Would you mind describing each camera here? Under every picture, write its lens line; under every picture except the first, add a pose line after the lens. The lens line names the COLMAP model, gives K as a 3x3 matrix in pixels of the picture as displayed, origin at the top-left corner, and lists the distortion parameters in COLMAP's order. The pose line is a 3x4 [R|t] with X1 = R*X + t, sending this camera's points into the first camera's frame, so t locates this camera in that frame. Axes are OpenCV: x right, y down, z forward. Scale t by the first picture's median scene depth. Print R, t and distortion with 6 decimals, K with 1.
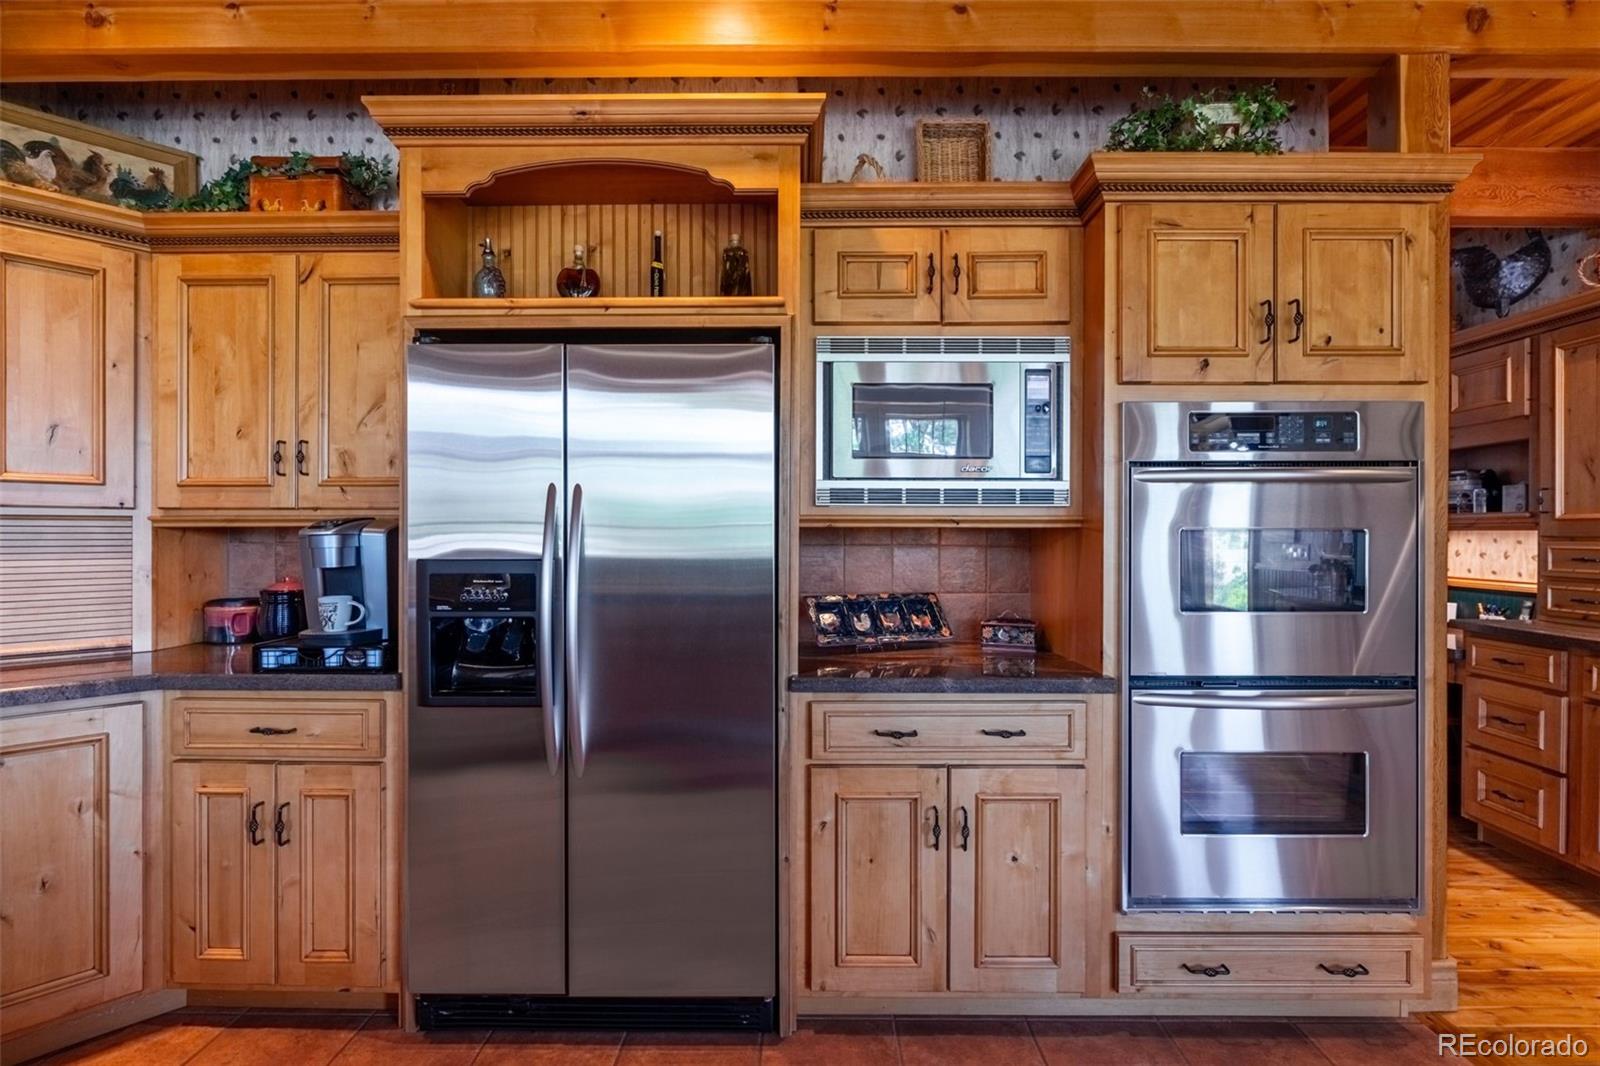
lens RADIAL K [[733.0, 0, 800.0], [0, 733.0, 533.0], [0, 0, 1]] dist [-0.002475, -0.000086]
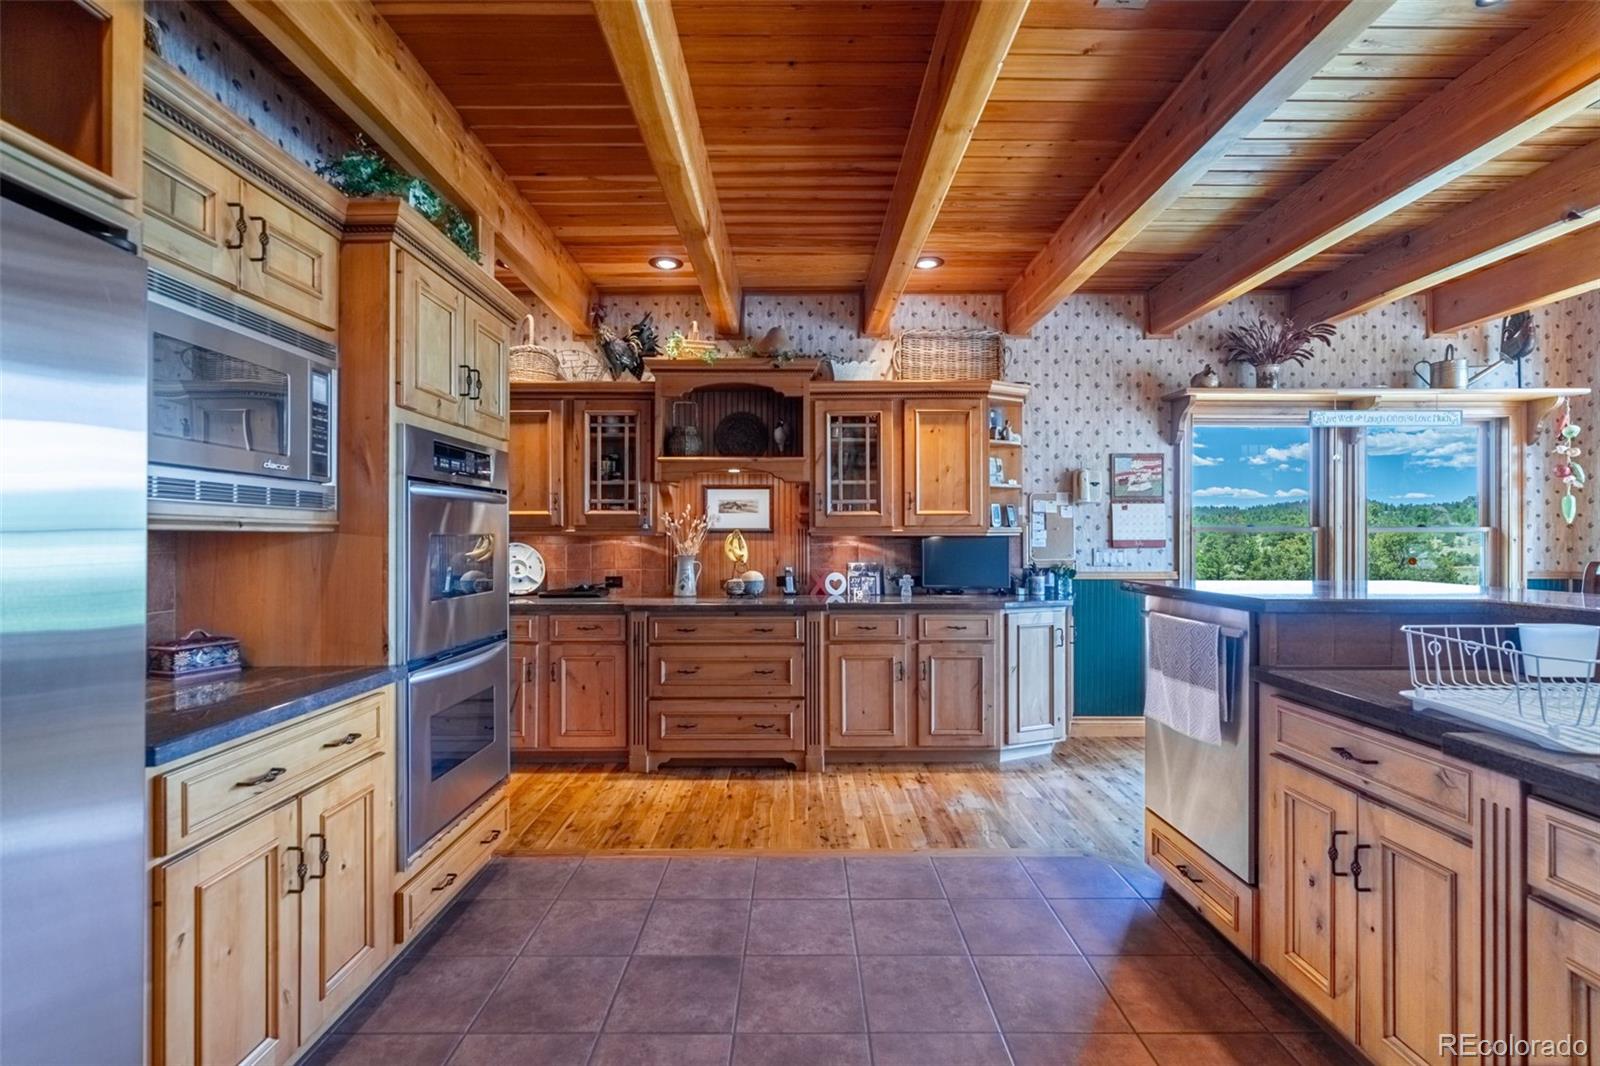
lens RADIAL K [[723.1, 0, 800.0], [0, 723.1, 533.0], [0, 0, 1]] dist [-0.000346, -0.000015]
pose [[-0.009283, 0.004903, 0.999945, -0.689160], [0.003456, 0.999982, -0.004871, 0.001032], [-0.999951, 0.003411, -0.009300, 0.389314]]
